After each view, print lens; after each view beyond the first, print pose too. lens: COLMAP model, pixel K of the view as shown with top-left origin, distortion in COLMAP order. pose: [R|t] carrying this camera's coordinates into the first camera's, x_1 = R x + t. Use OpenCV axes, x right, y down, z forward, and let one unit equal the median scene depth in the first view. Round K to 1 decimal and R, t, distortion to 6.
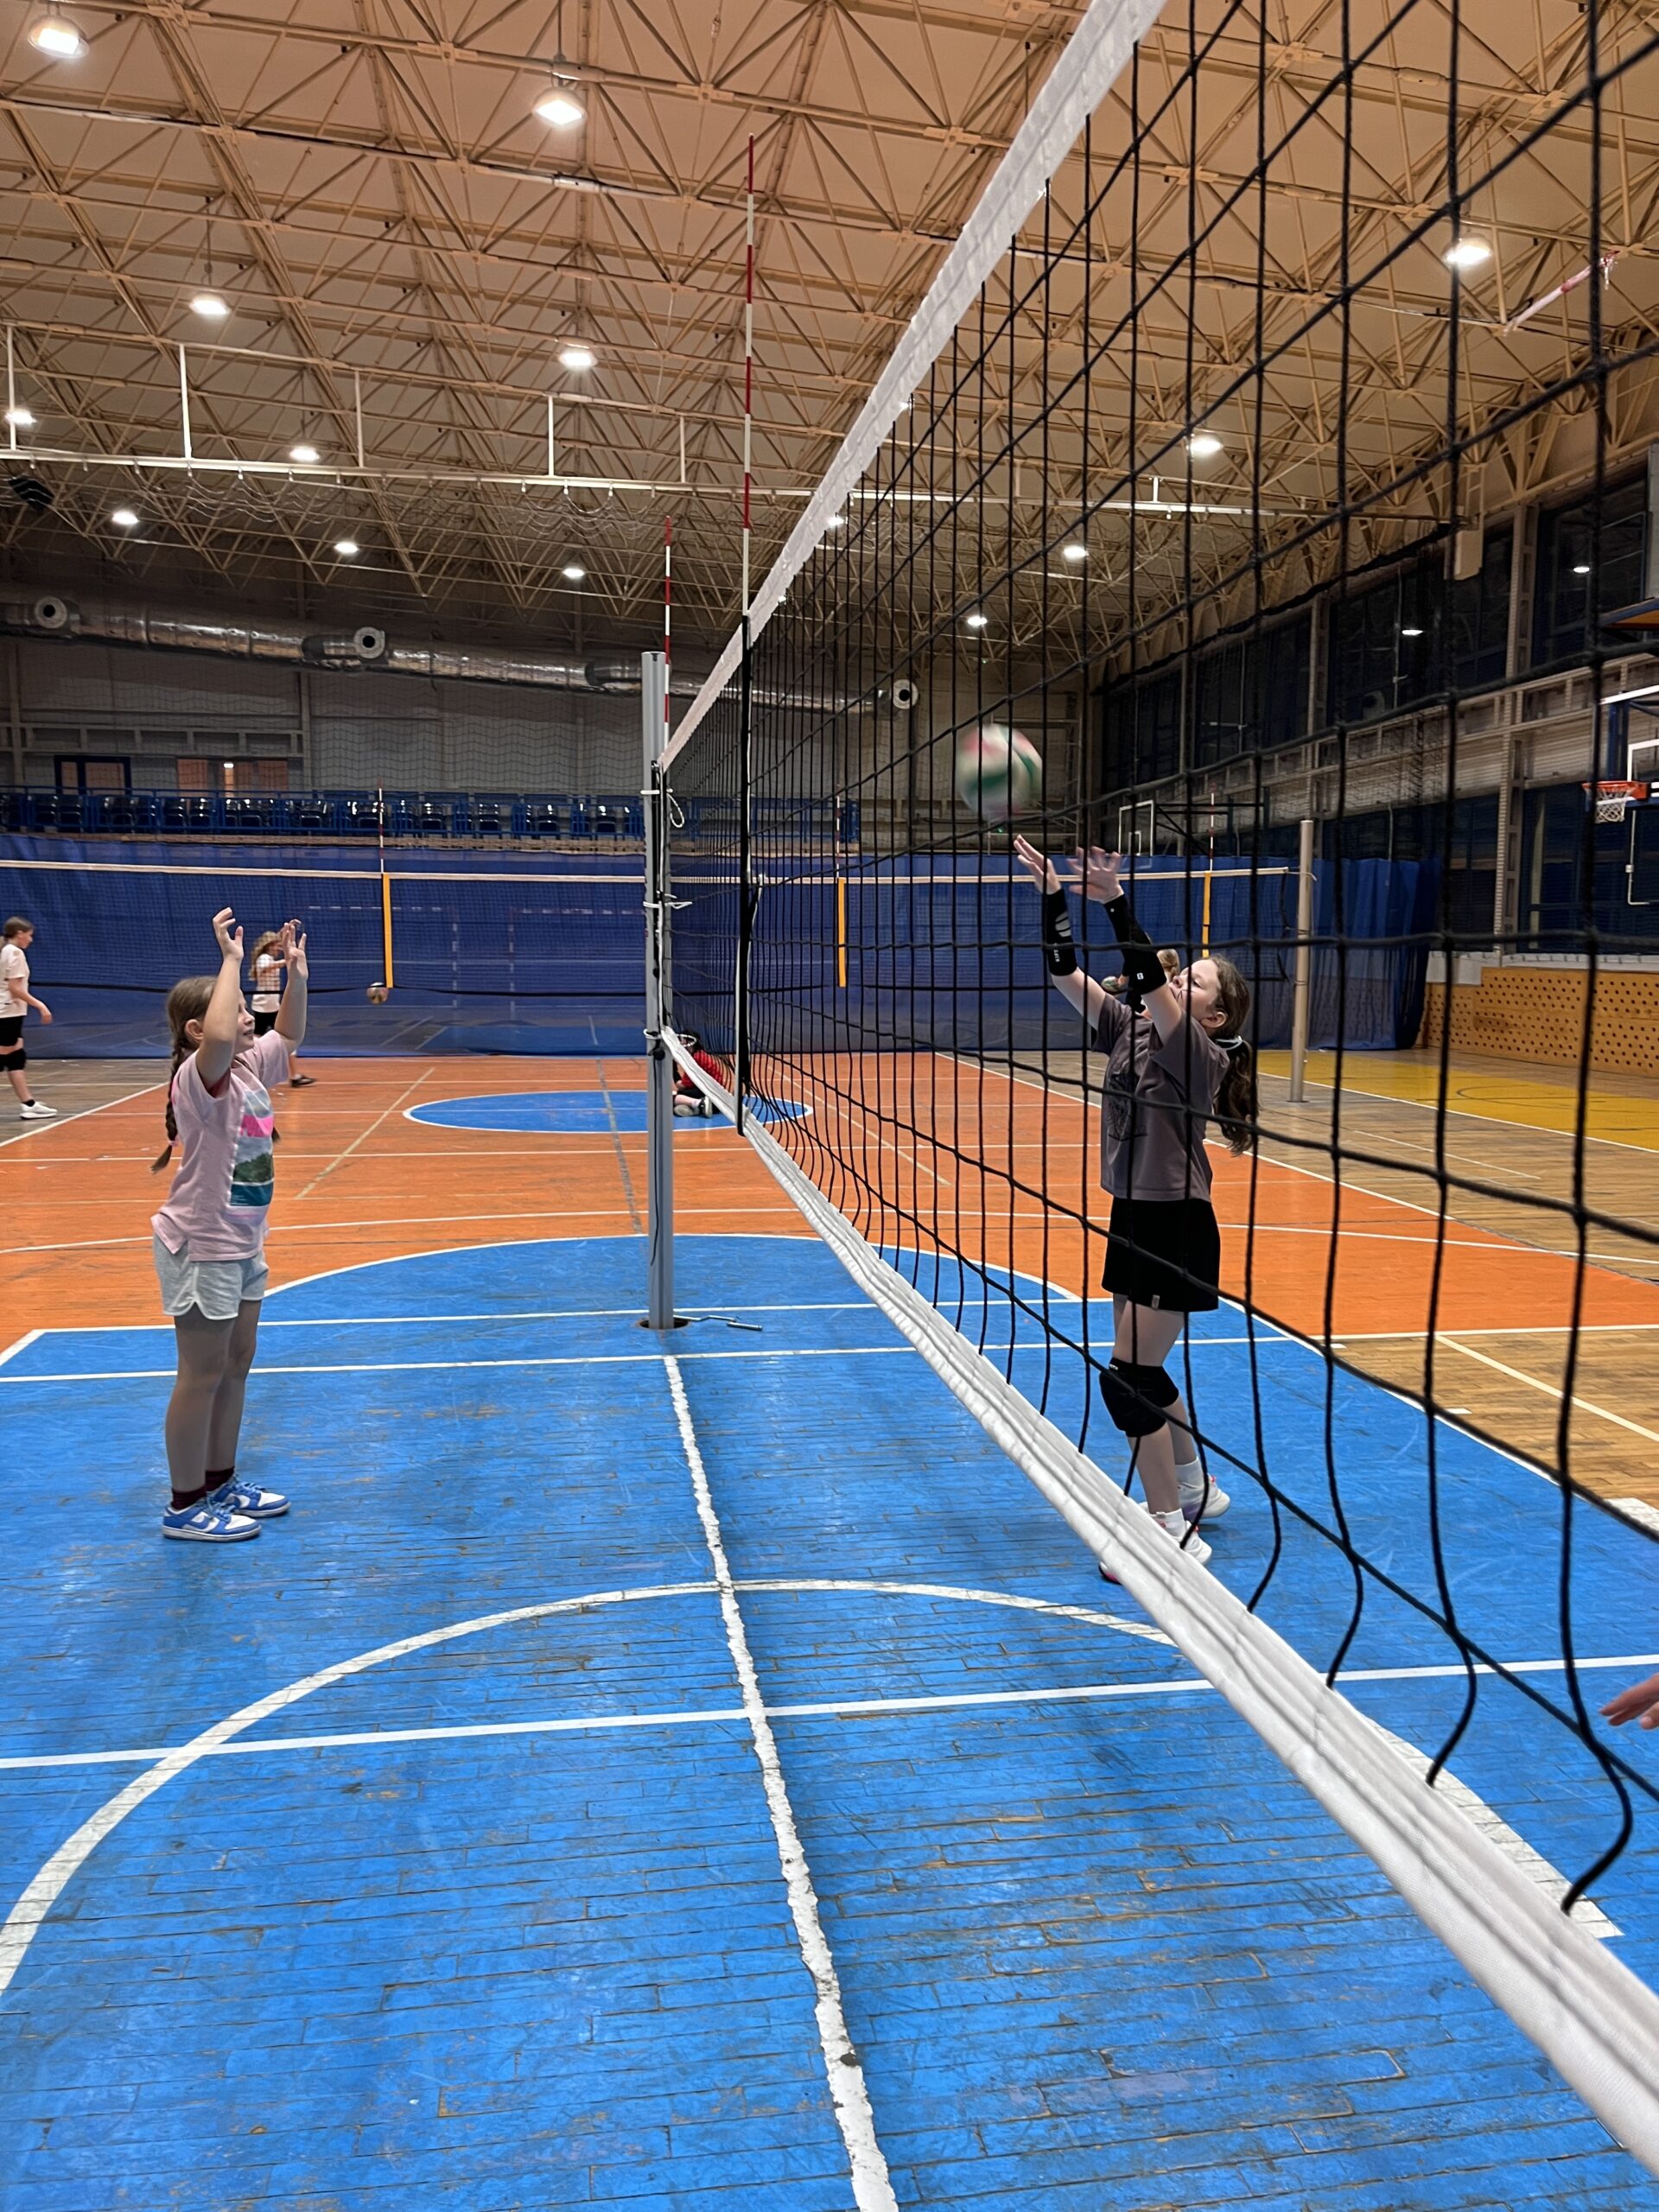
lens RADIAL K [[1675.3, 0, 791.3], [0, 1675.3, 1095.9], [0, 0, 1]] dist [0.057467, -0.086110]
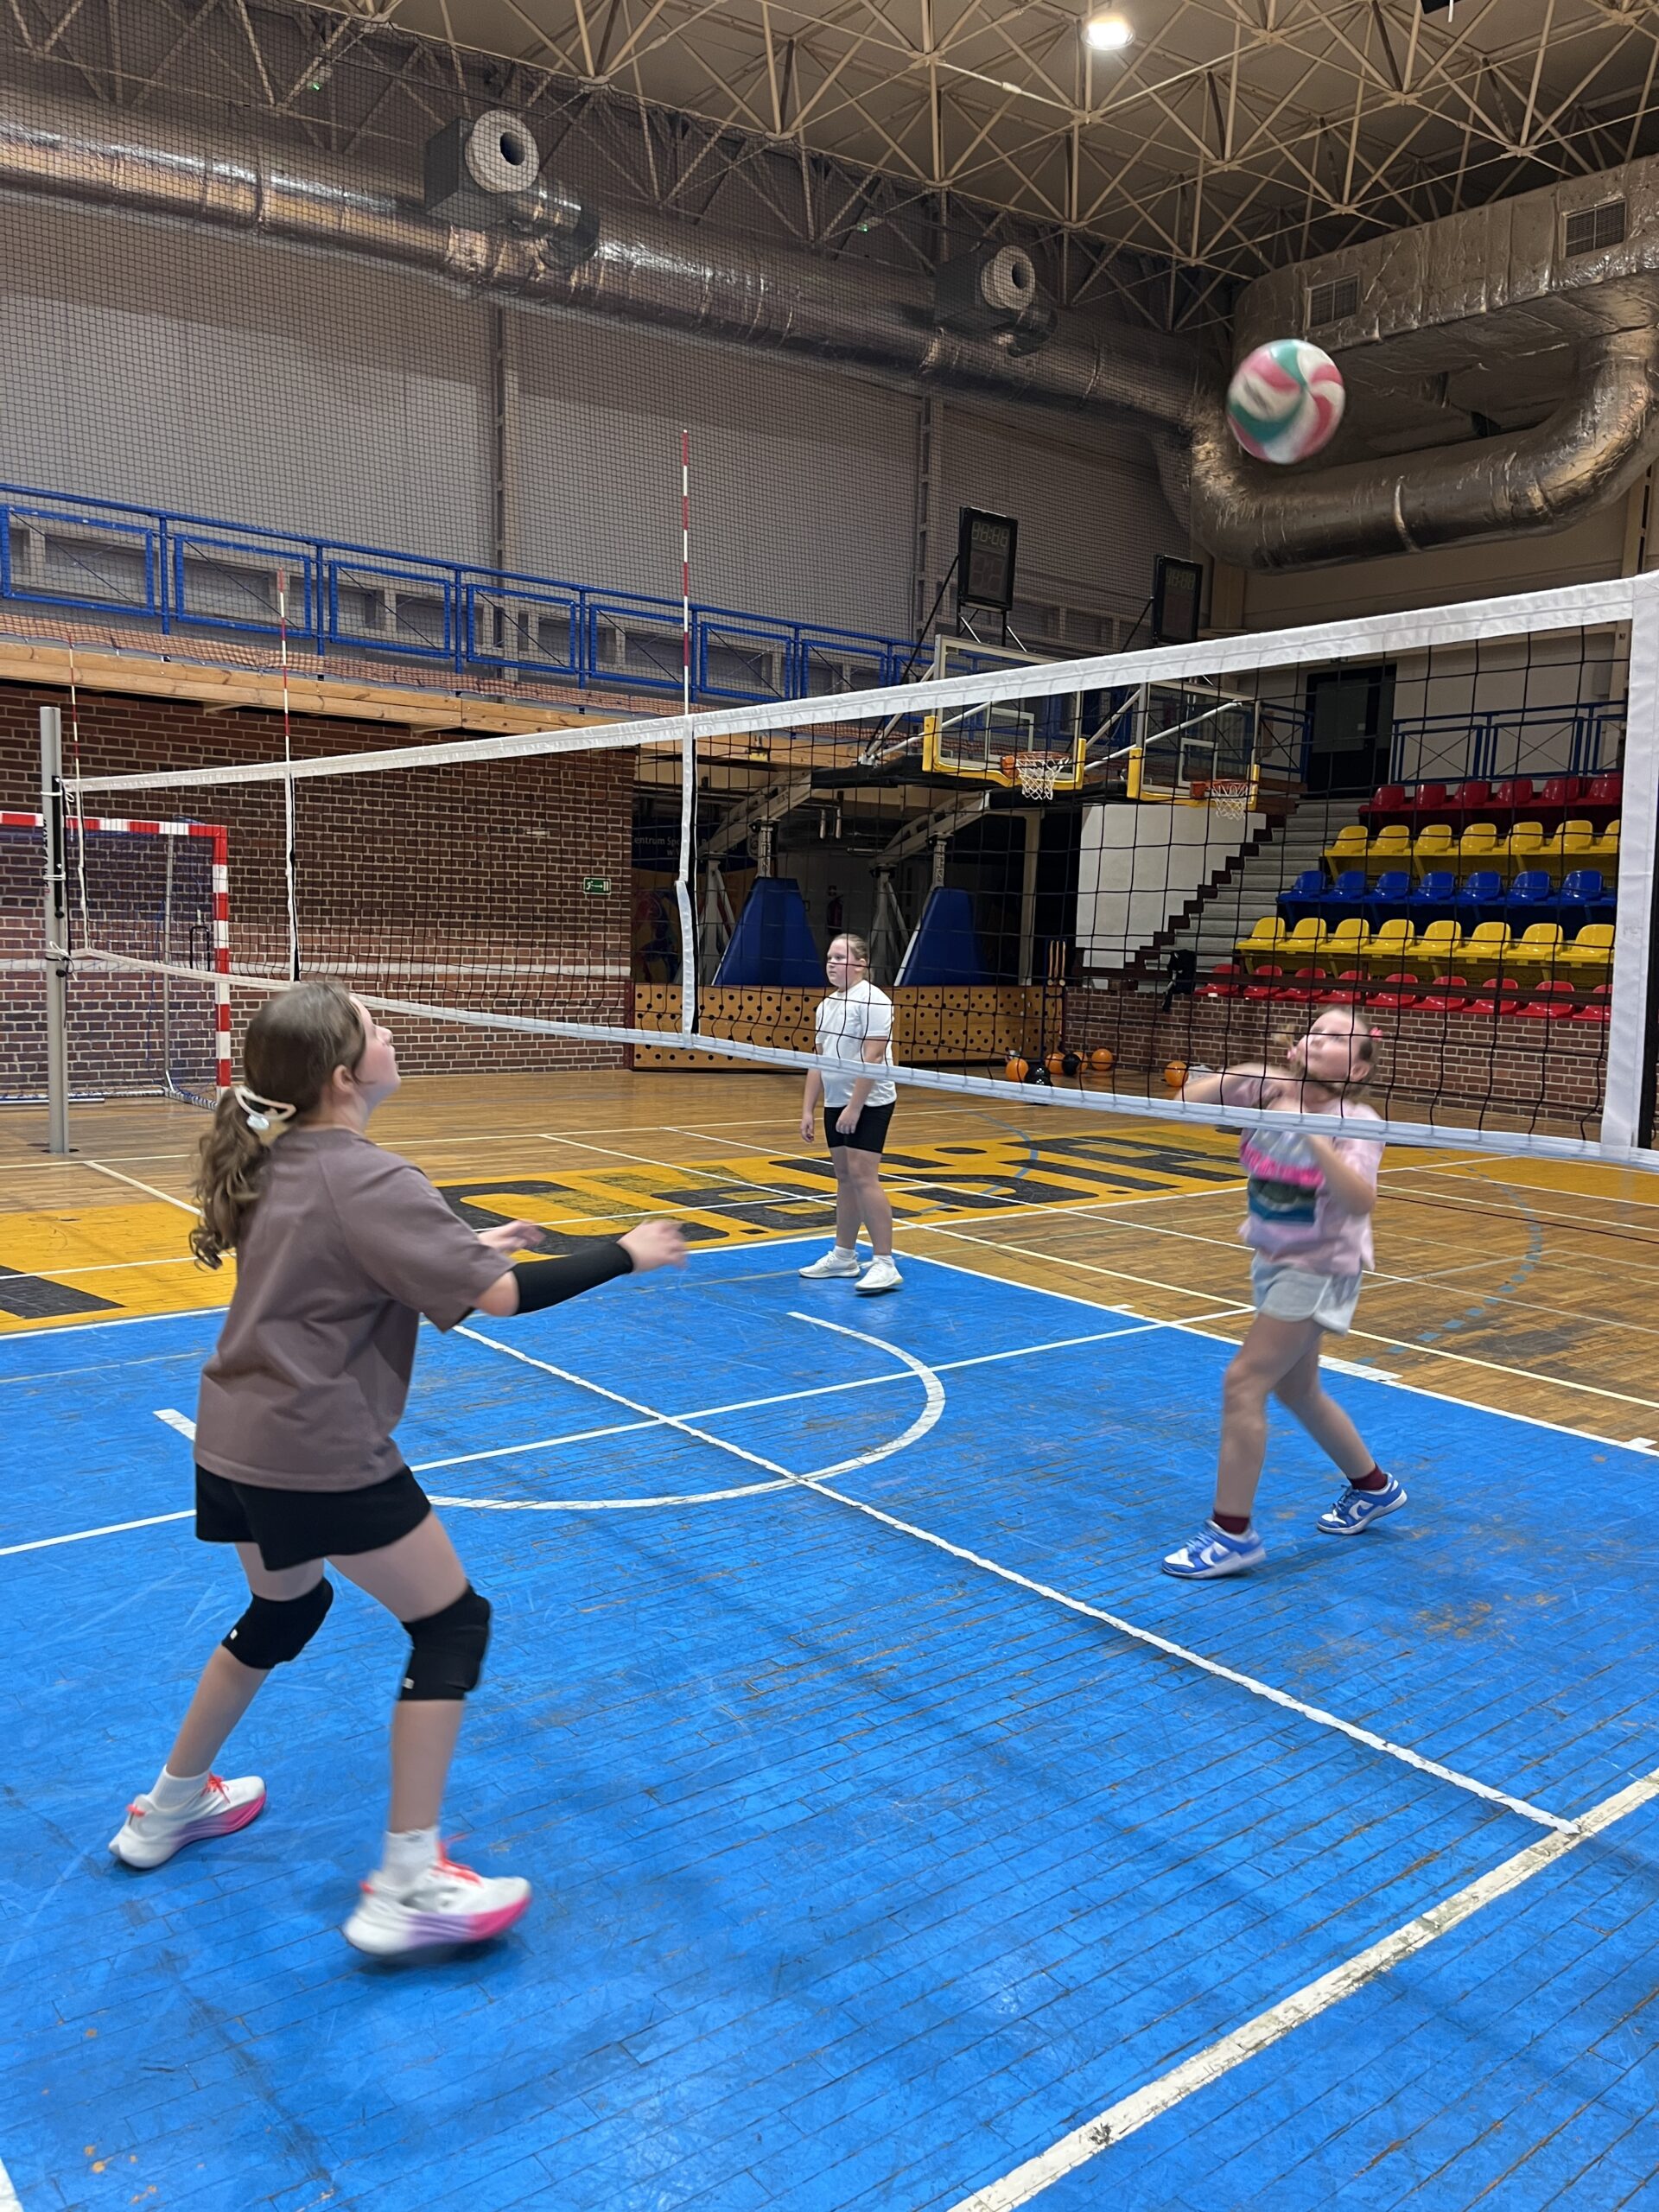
lens RADIAL K [[1675.3, 0, 851.6], [0, 1675.3, 1108.8], [0, 0, 1]] dist [0.057467, -0.086110]
pose [[-0.843143, 0.031052, -0.536792, 0.368061], [-0.084155, 0.978406, 0.188783, -0.125452], [0.531062, 0.204345, -0.822323, 1.284437]]
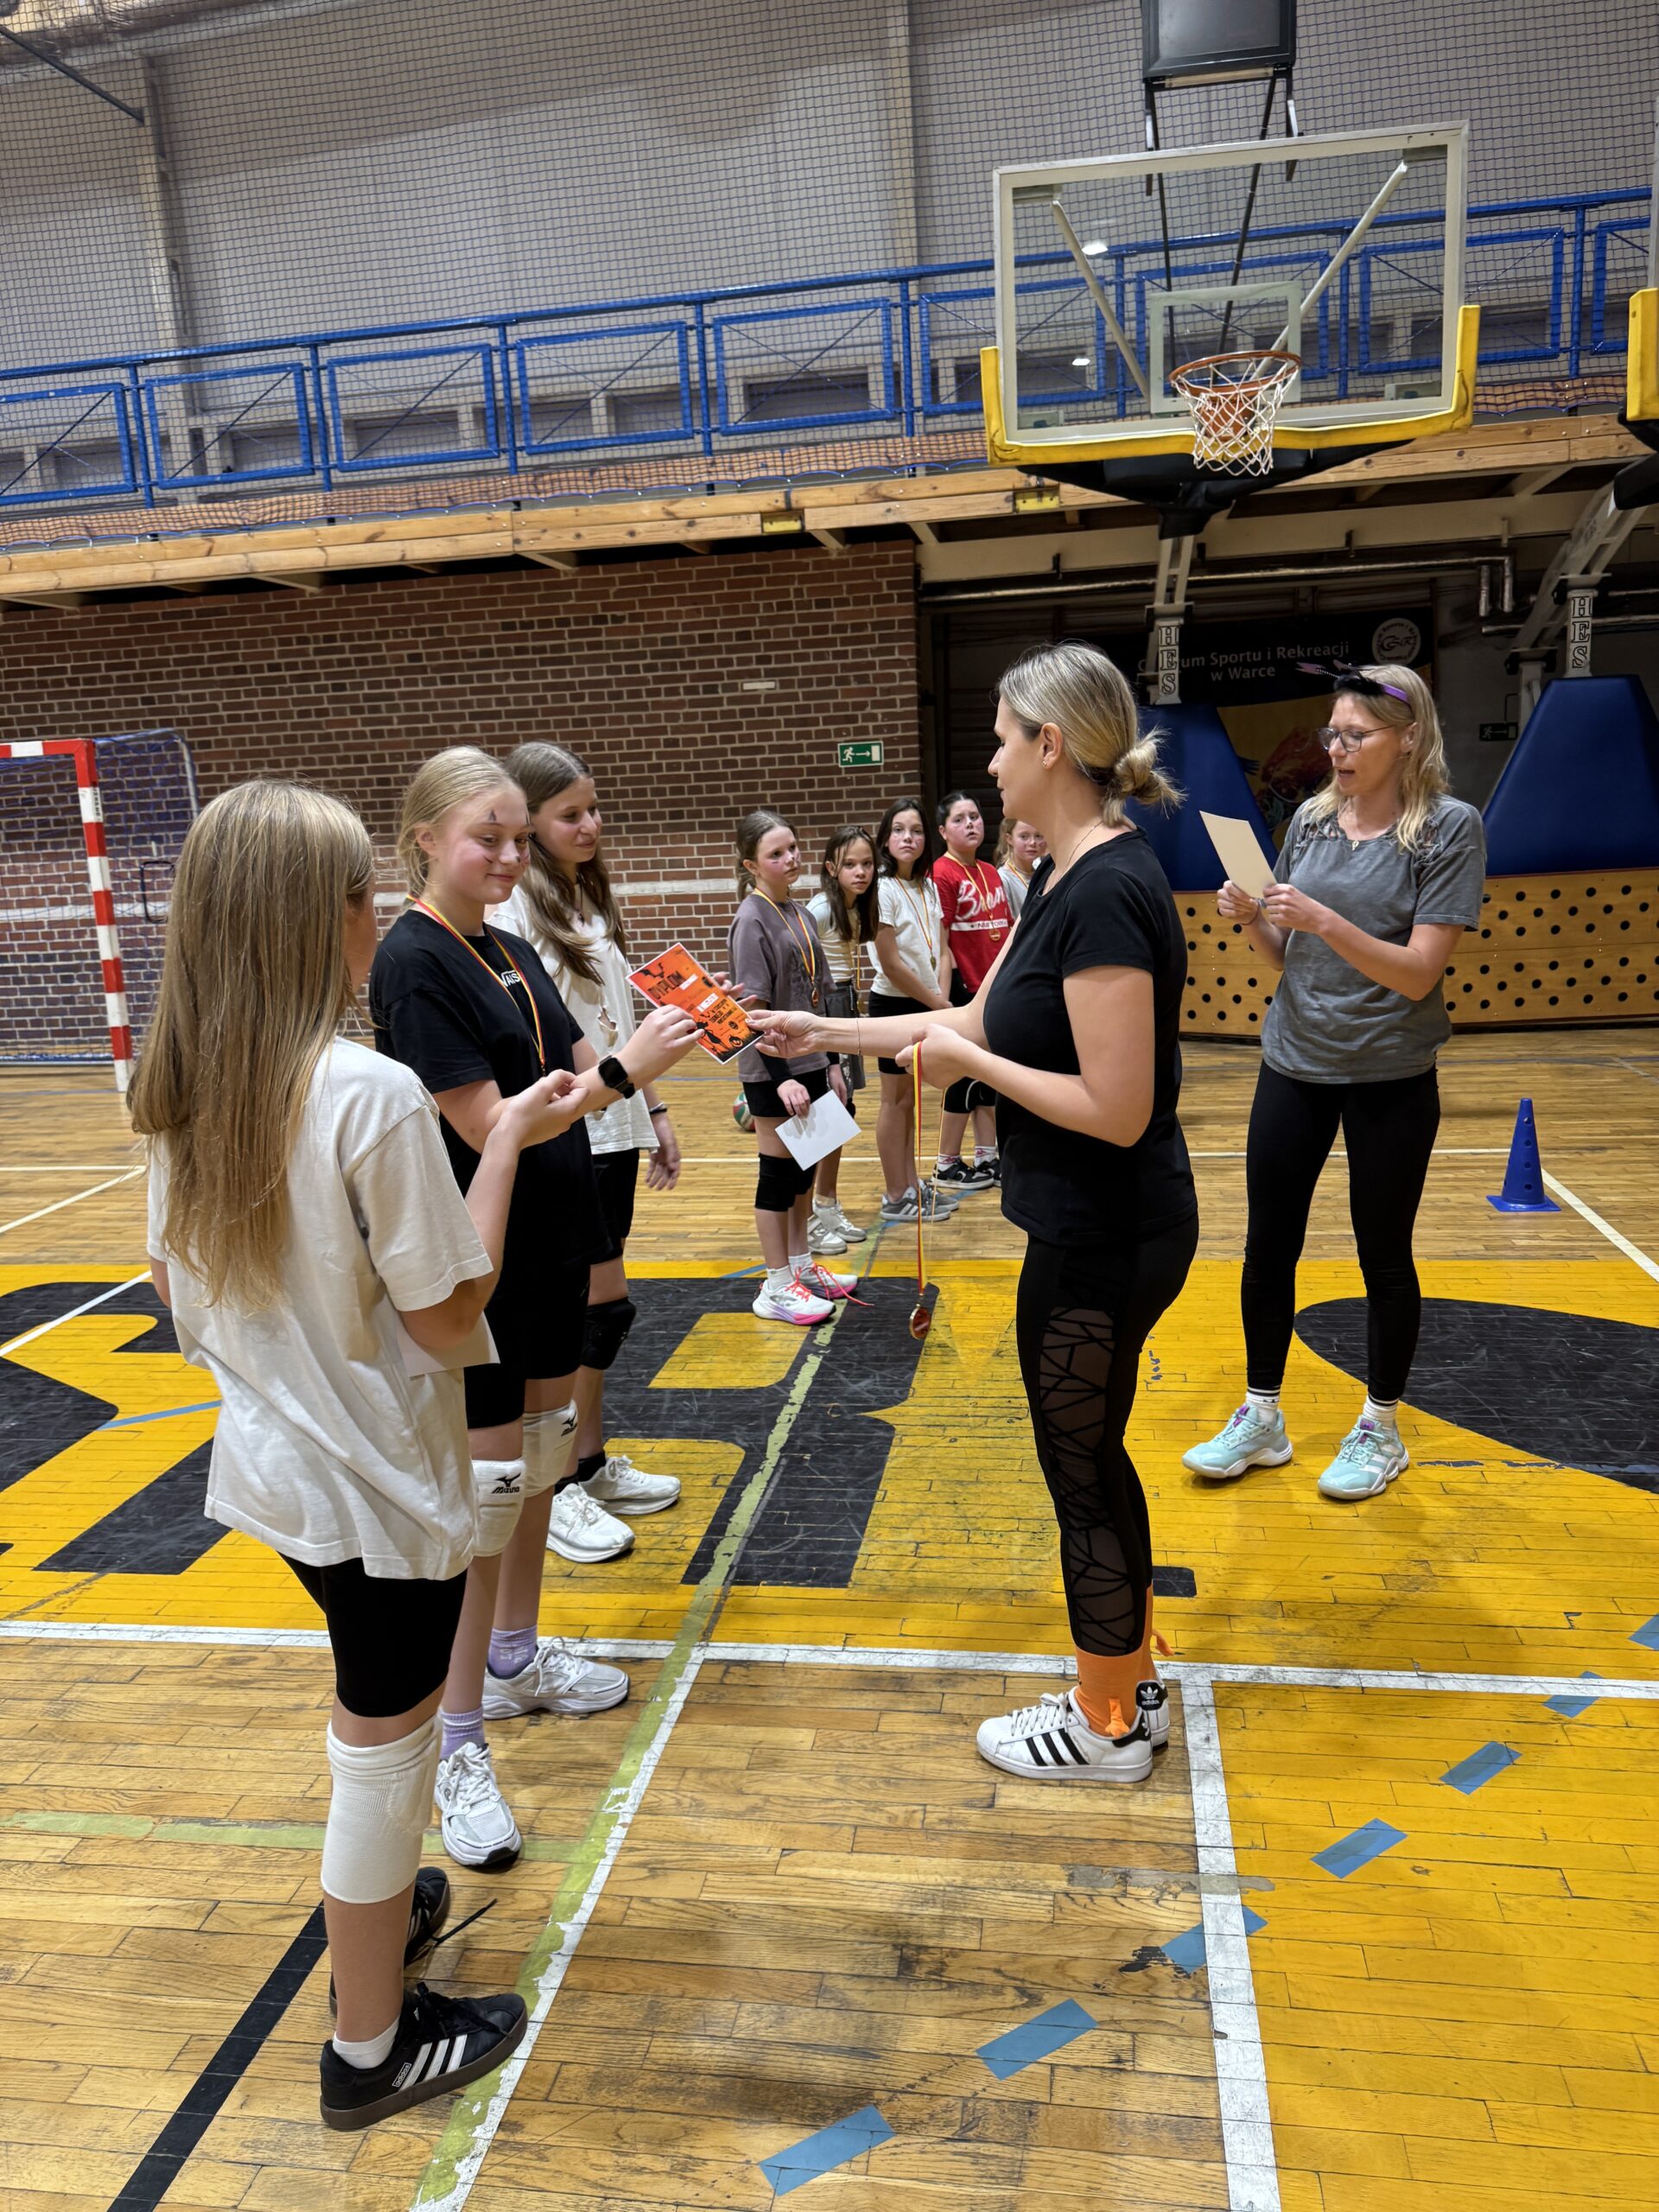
lens RADIAL K [[1565.5, 0, 843.7], [0, 1565.5, 1113.9], [0, 0, 1]] dist [0.034161, -0.050173]
pose [[-0.957269, -0.009689, 0.289038, -1.226004], [0.075626, 0.956275, 0.282523, -0.040502], [-0.279137, 0.292309, -0.914679, 0.458119]]
